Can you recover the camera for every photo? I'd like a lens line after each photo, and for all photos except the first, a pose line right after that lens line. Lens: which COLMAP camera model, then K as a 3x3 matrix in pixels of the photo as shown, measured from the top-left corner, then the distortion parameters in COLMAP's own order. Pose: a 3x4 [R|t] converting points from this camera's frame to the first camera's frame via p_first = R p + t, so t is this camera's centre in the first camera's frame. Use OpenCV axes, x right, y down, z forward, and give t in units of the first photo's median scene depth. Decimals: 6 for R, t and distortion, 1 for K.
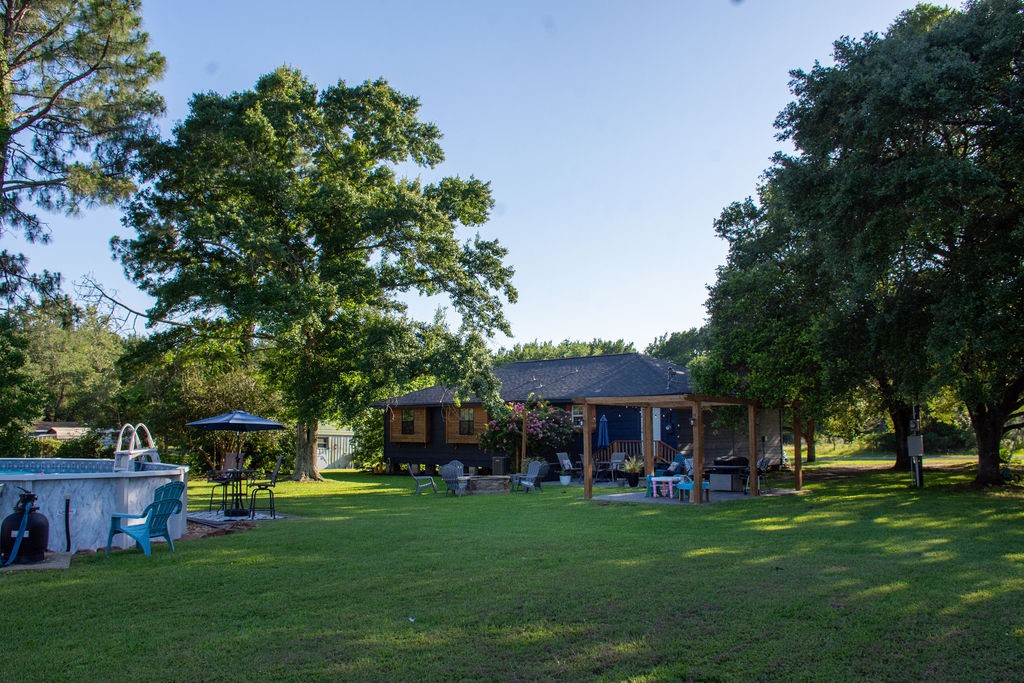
lens RADIAL K [[826.0, 0, 512.0], [0, 826.0, 341.5], [0, 0, 1]] dist [0.000105, -0.000050]
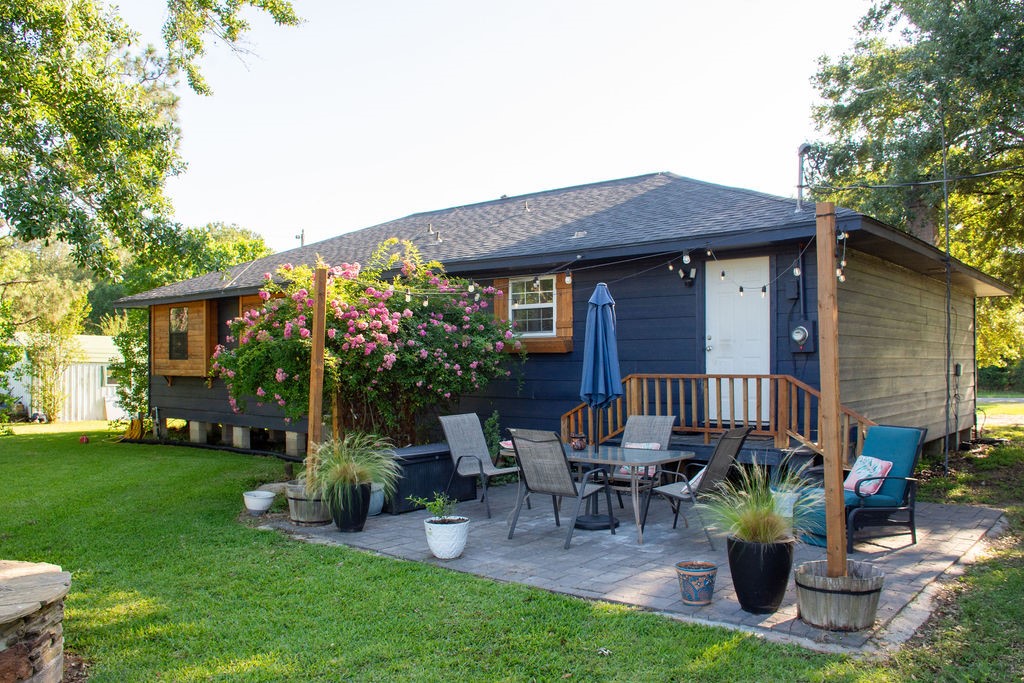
lens RADIAL K [[826.0, 0, 512.0], [0, 826.0, 341.5], [0, 0, 1]] dist [0.000105, -0.000050]
pose [[0.999727, 0.001919, 0.023290, 0.070636], [-0.003848, 0.996535, 0.083082, 0.081110], [-0.023050, -0.083149, 0.996270, 0.685101]]
